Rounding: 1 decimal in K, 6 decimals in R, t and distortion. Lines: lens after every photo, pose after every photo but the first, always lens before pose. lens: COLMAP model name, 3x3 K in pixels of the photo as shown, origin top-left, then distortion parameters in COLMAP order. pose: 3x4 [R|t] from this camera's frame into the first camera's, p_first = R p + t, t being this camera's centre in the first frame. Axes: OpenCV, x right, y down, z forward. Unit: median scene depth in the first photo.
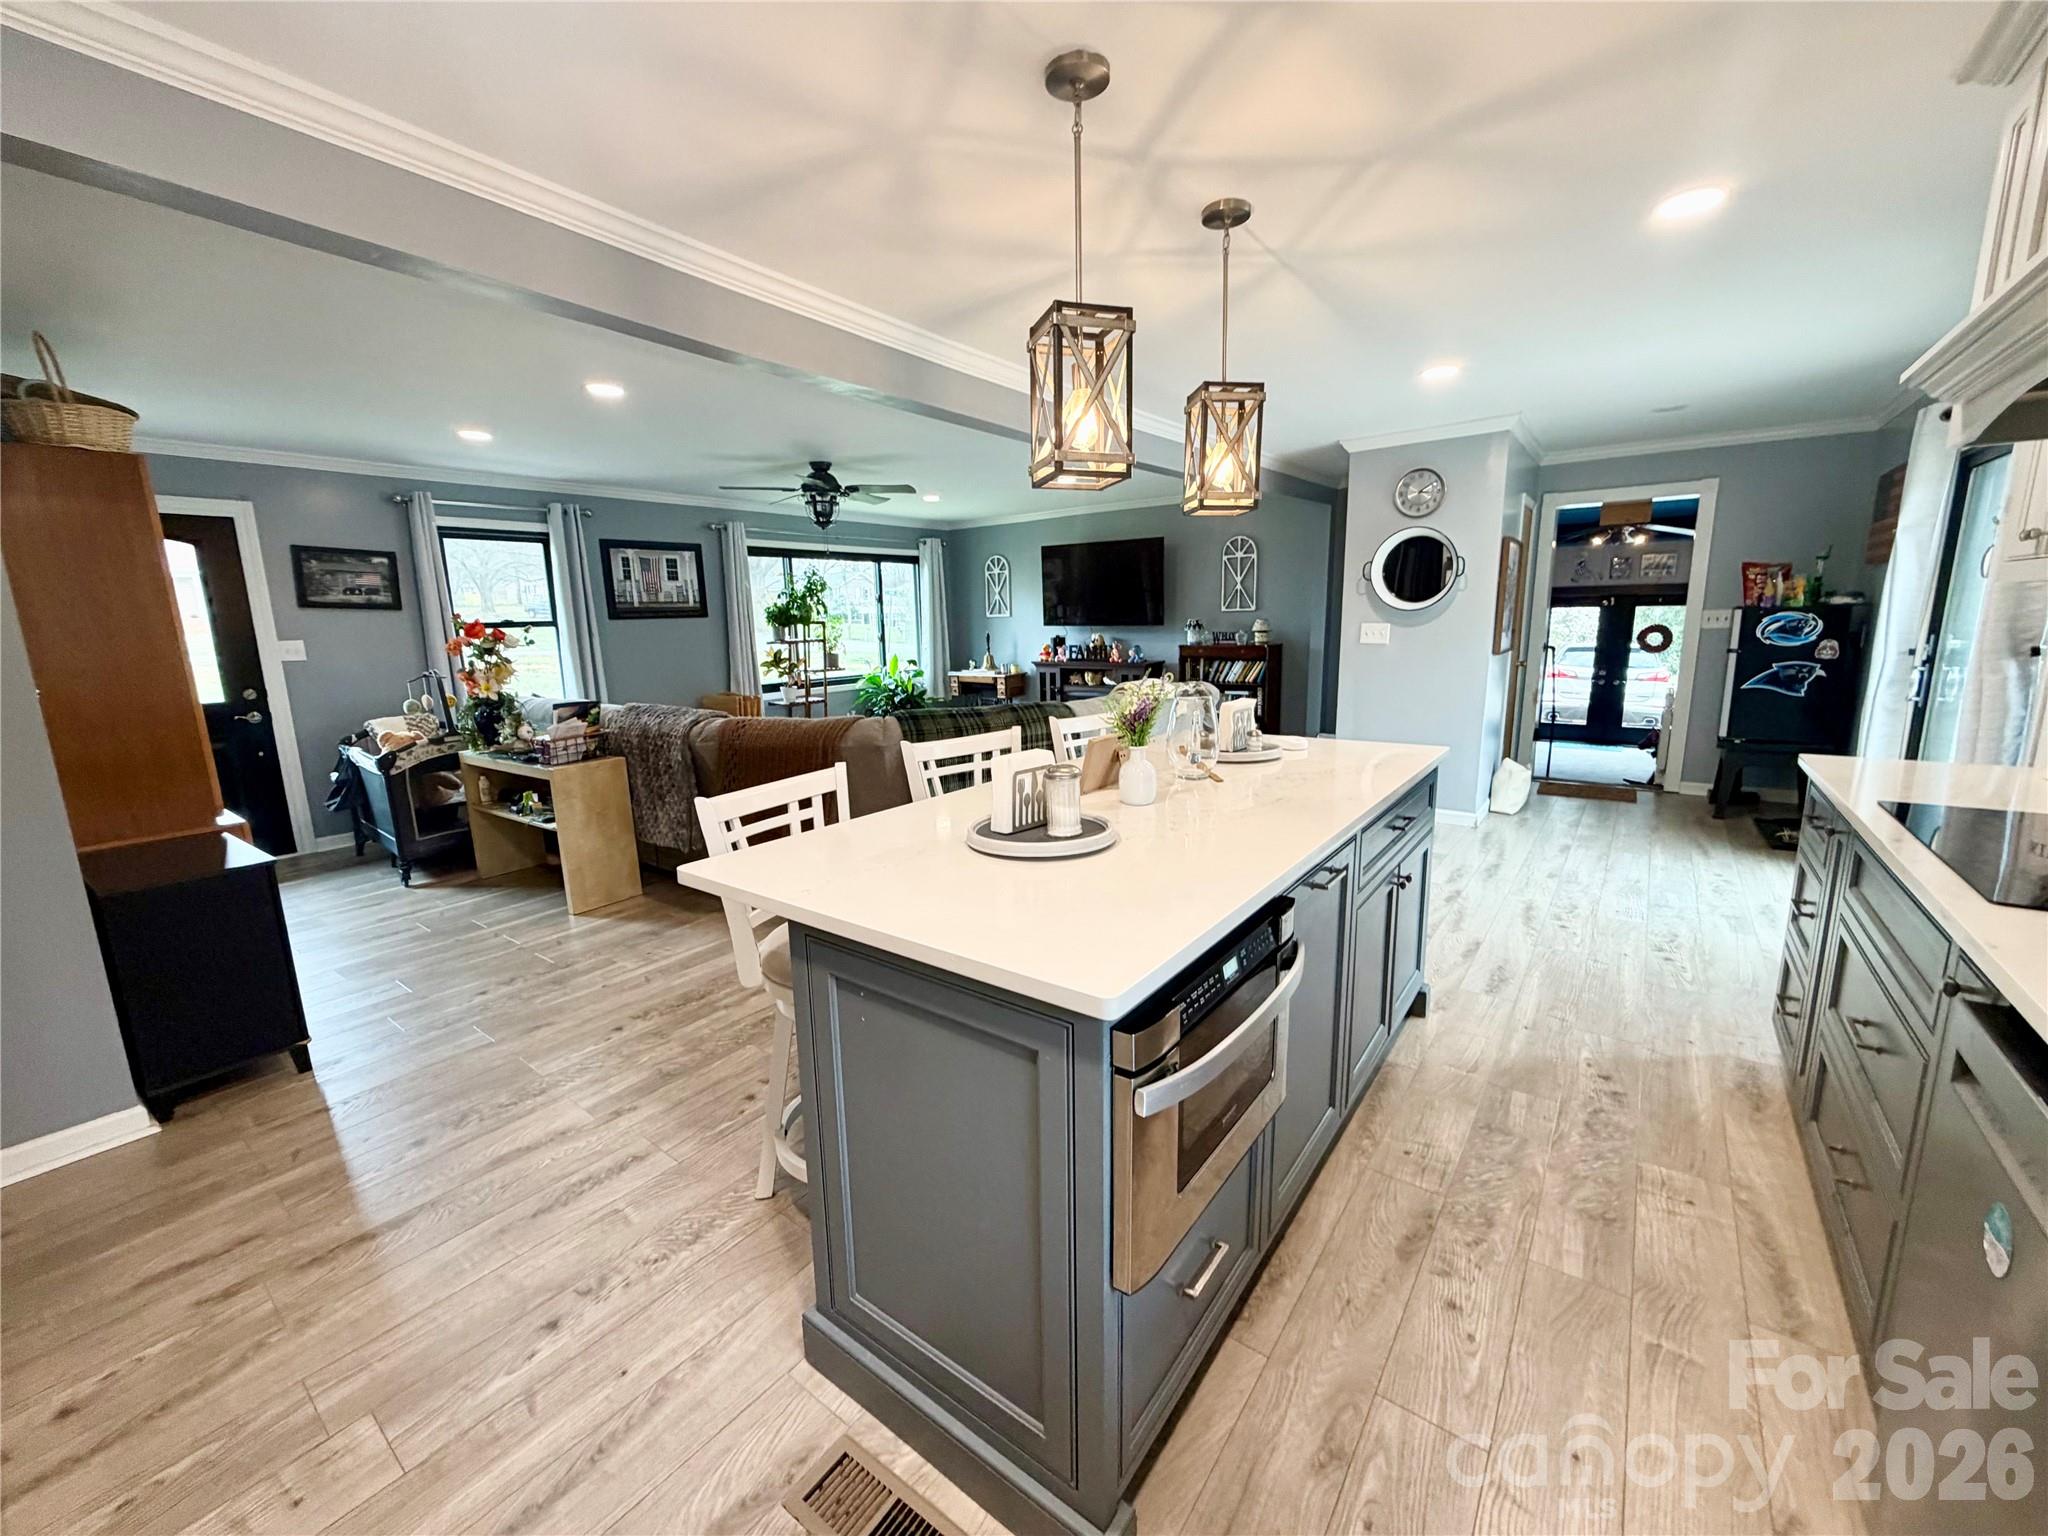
lens RADIAL K [[819.0, 0, 1015.6], [0, 819.0, 763.9], [0, 0, 1]] dist [0.001668, -0.000168]
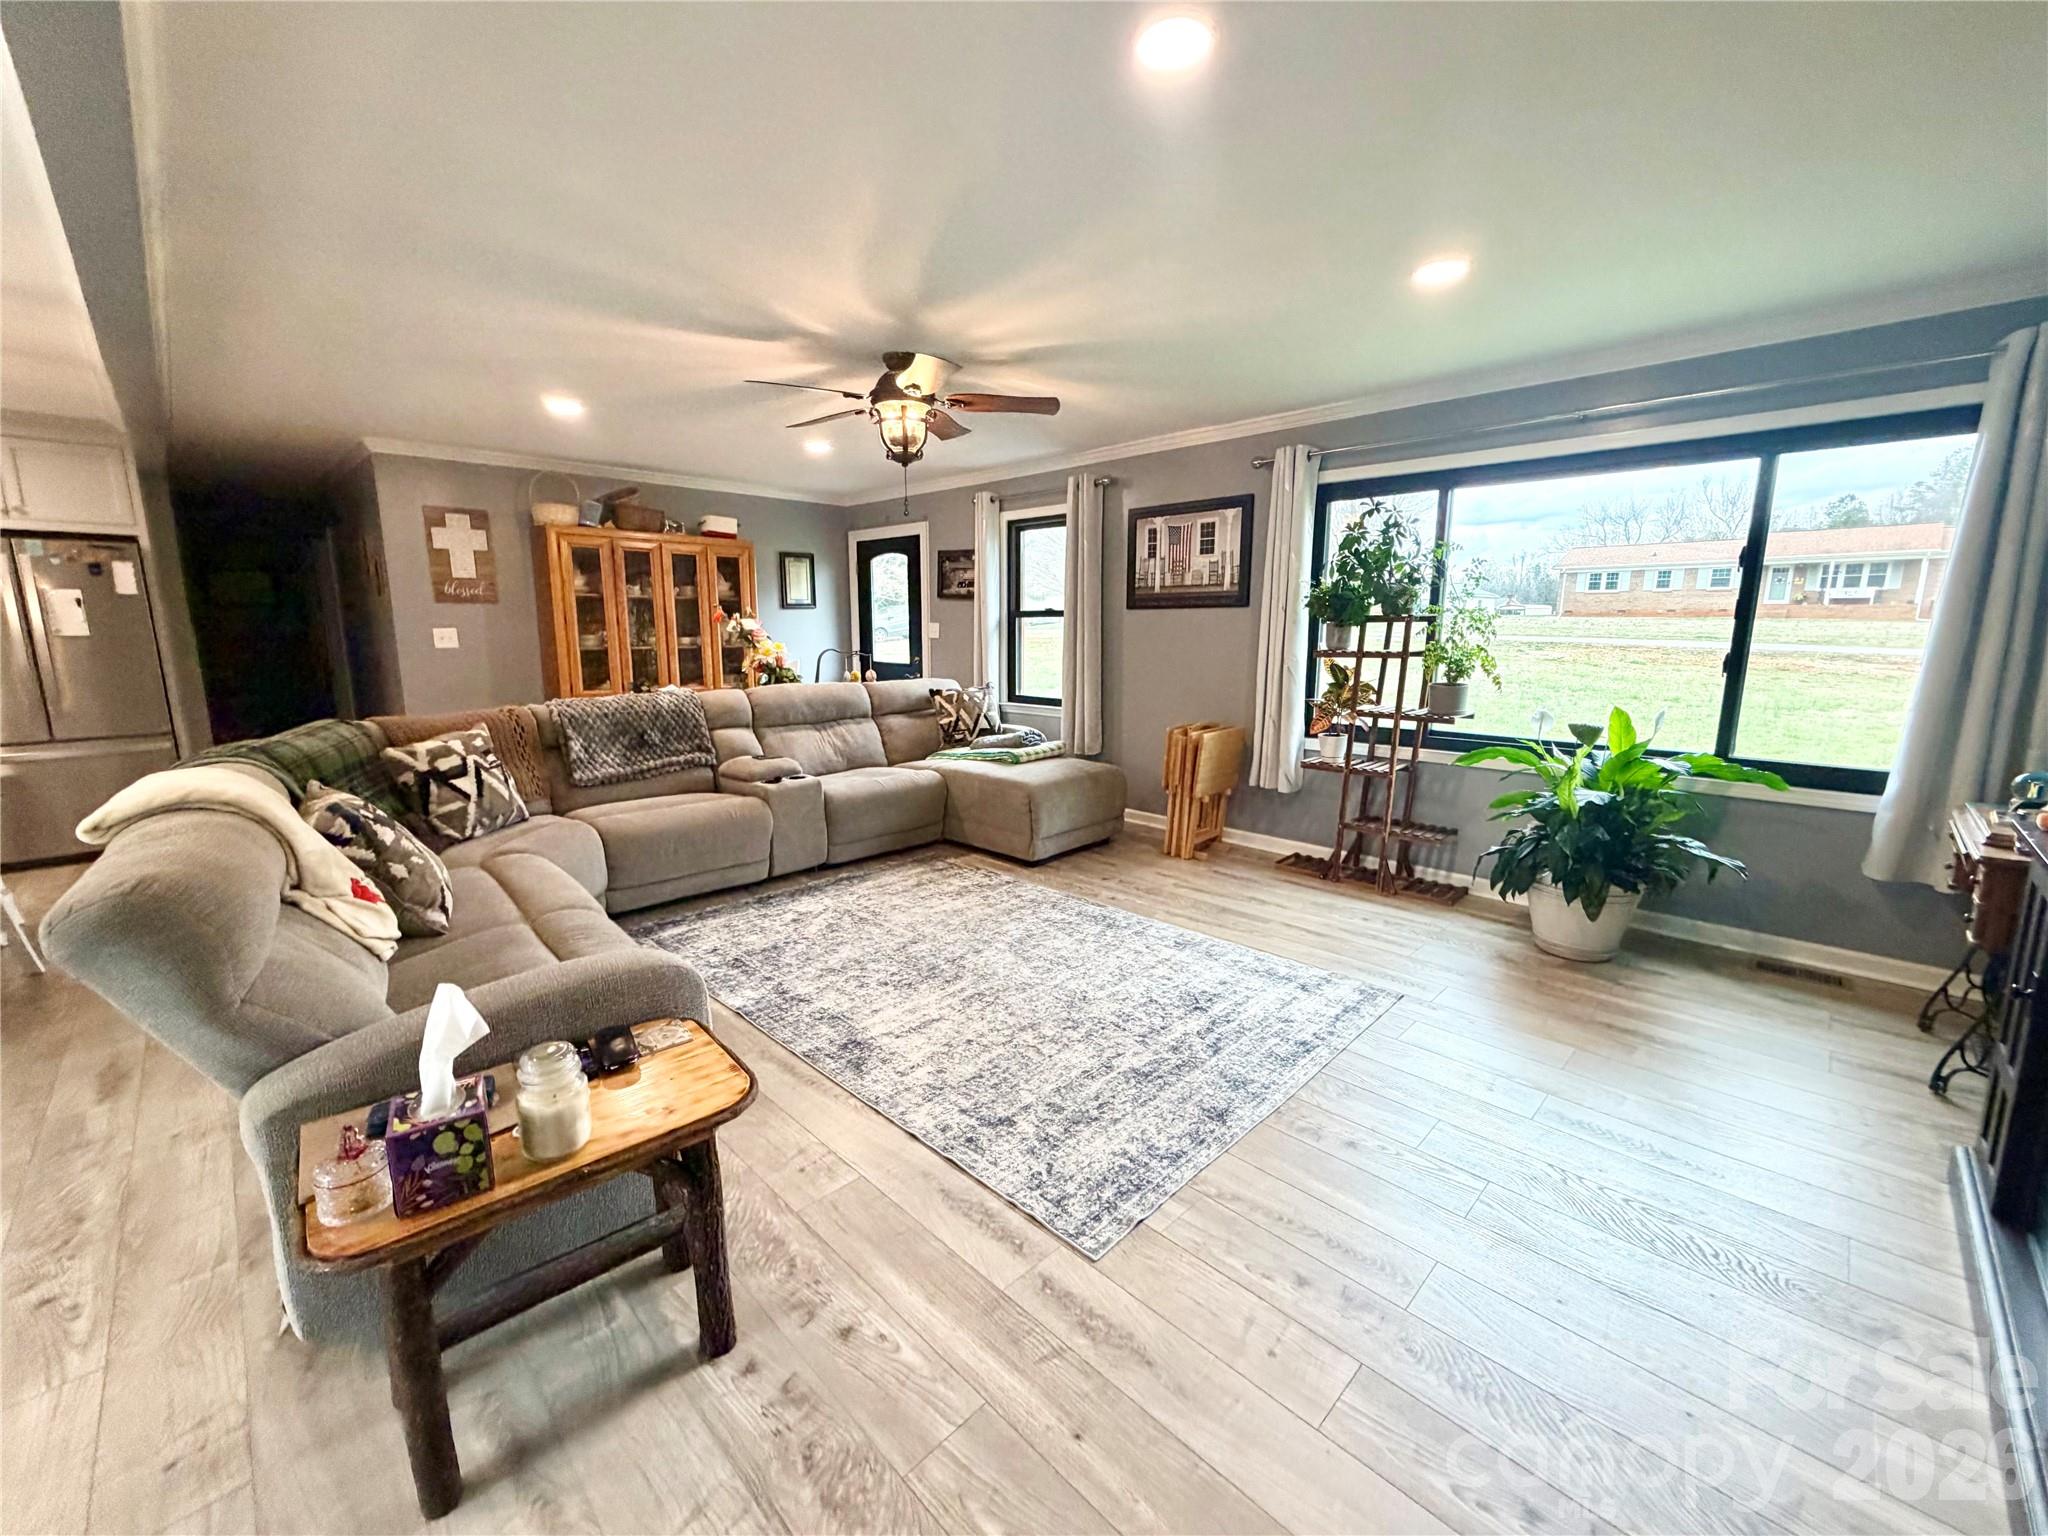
lens RADIAL K [[819.0, 0, 1023.2], [0, 819.0, 757.5], [0, 0, 1]] dist [0.001668, -0.000168]
pose [[-0.129654, 0.183953, -0.974347, 0.362109], [-0.174792, 0.963013, 0.205072, -0.196667], [0.976032, 0.196896, -0.092705, 1.078551]]
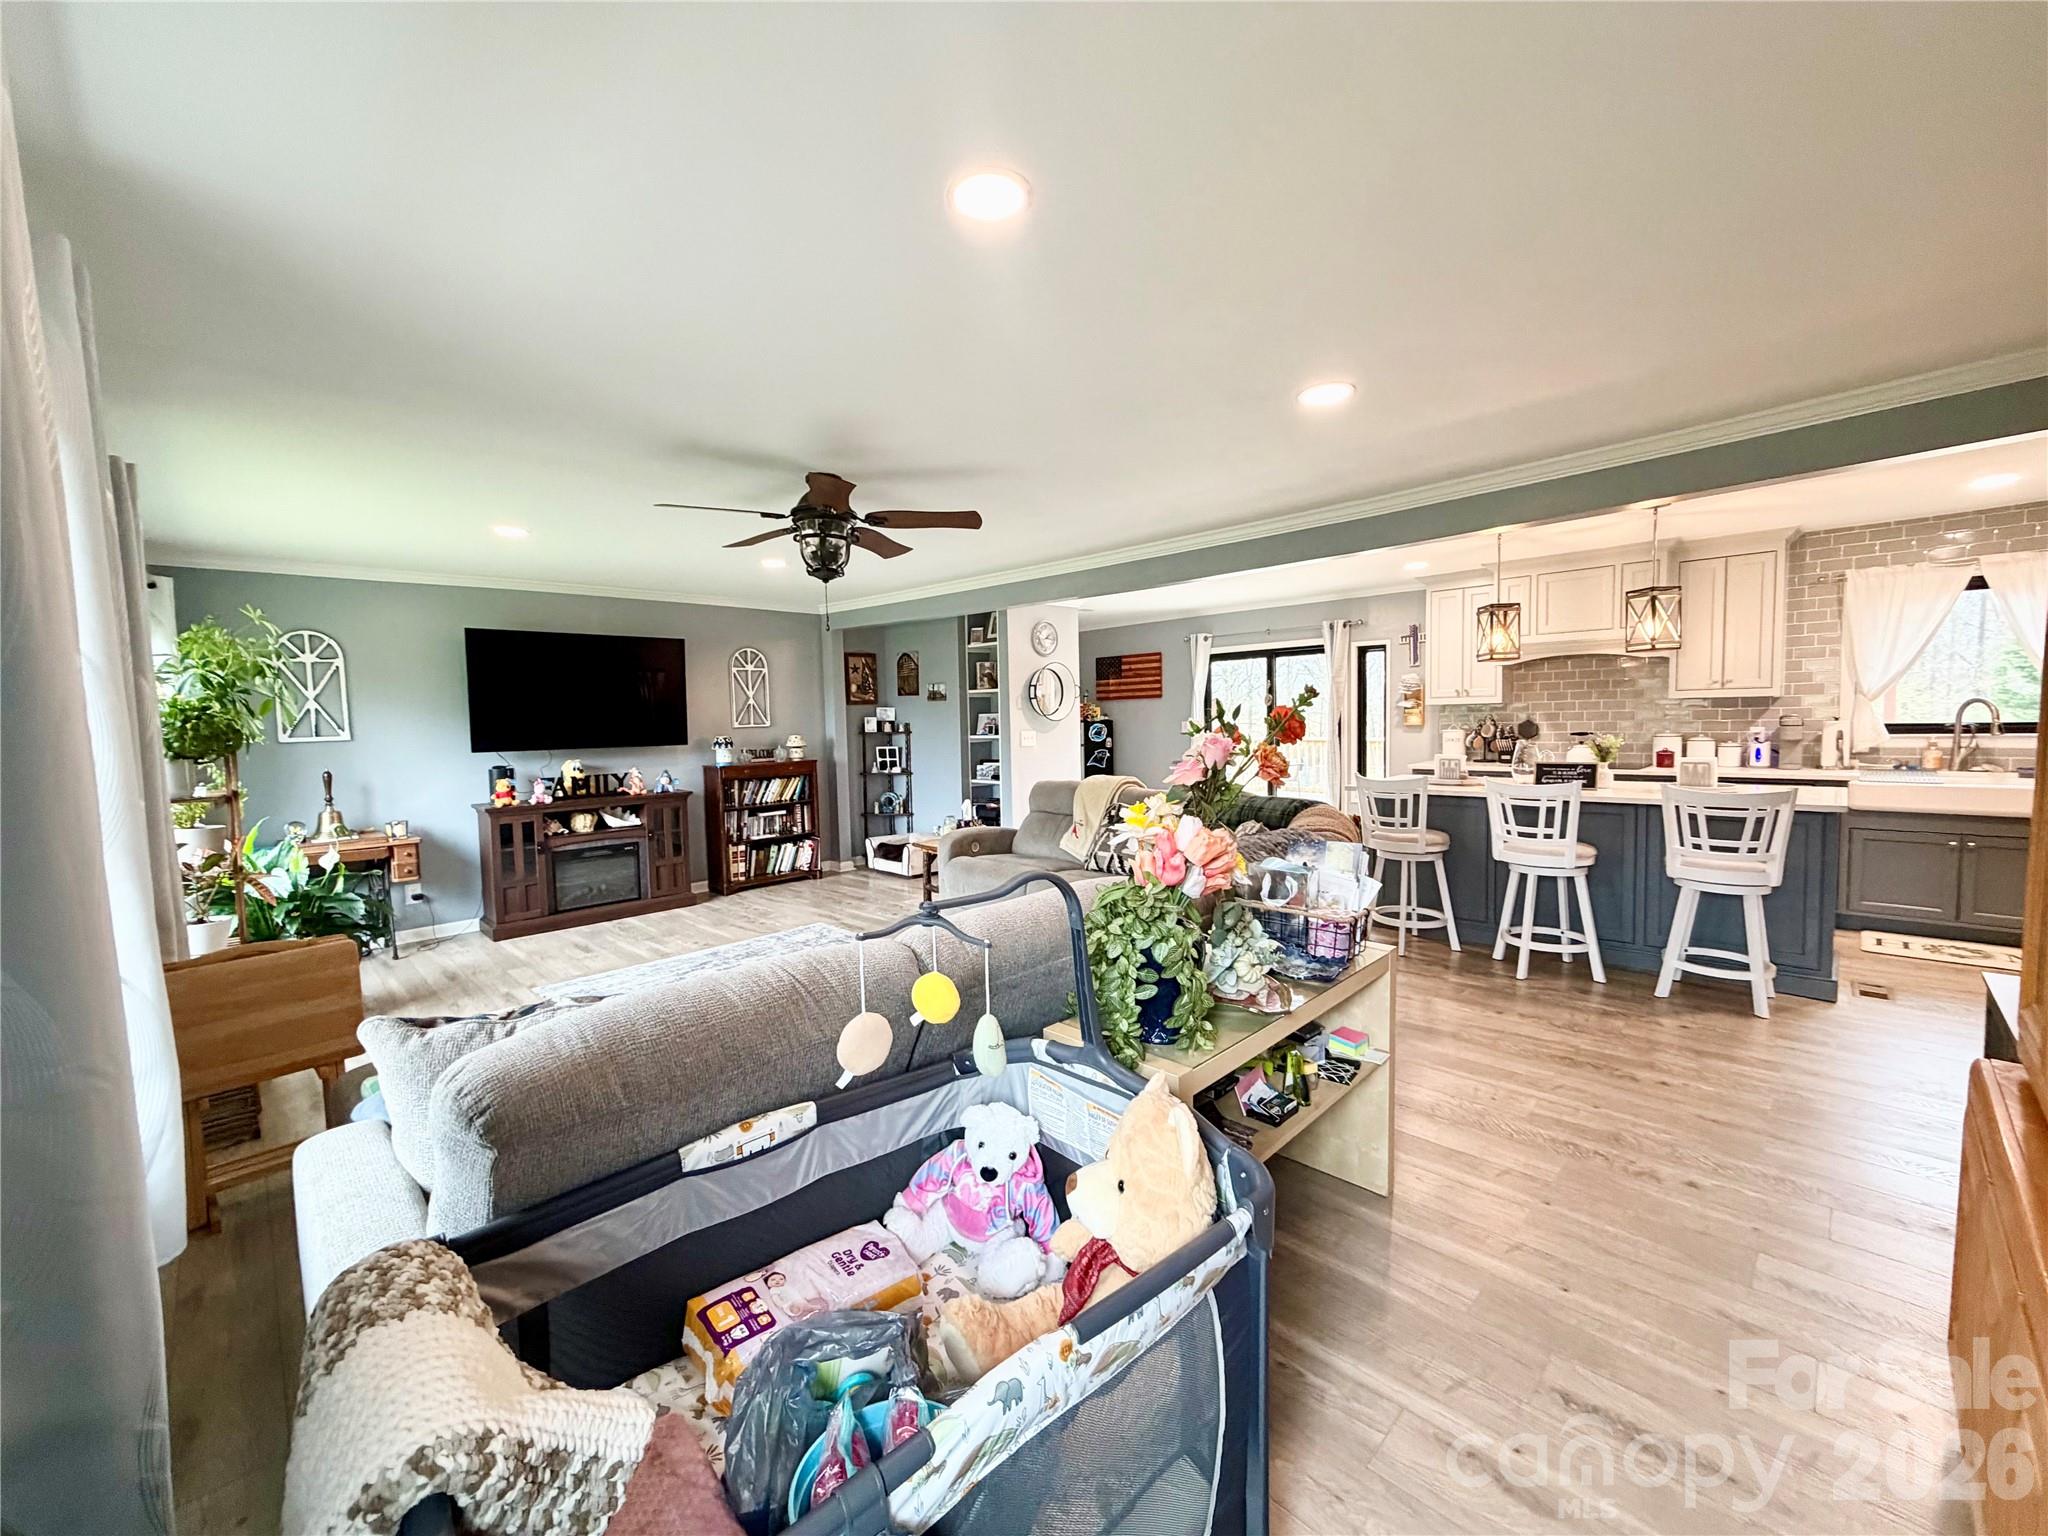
lens RADIAL K [[819.0, 0, 1018.1], [0, 819.0, 765.9], [0, 0, 1]] dist [0.001668, -0.000168]
pose [[0.144036, -0.040961, 0.988724, -0.751431], [0.201260, 0.979473, 0.011259, -0.117005], [-0.968890, 0.197369, 0.149324, 0.723280]]
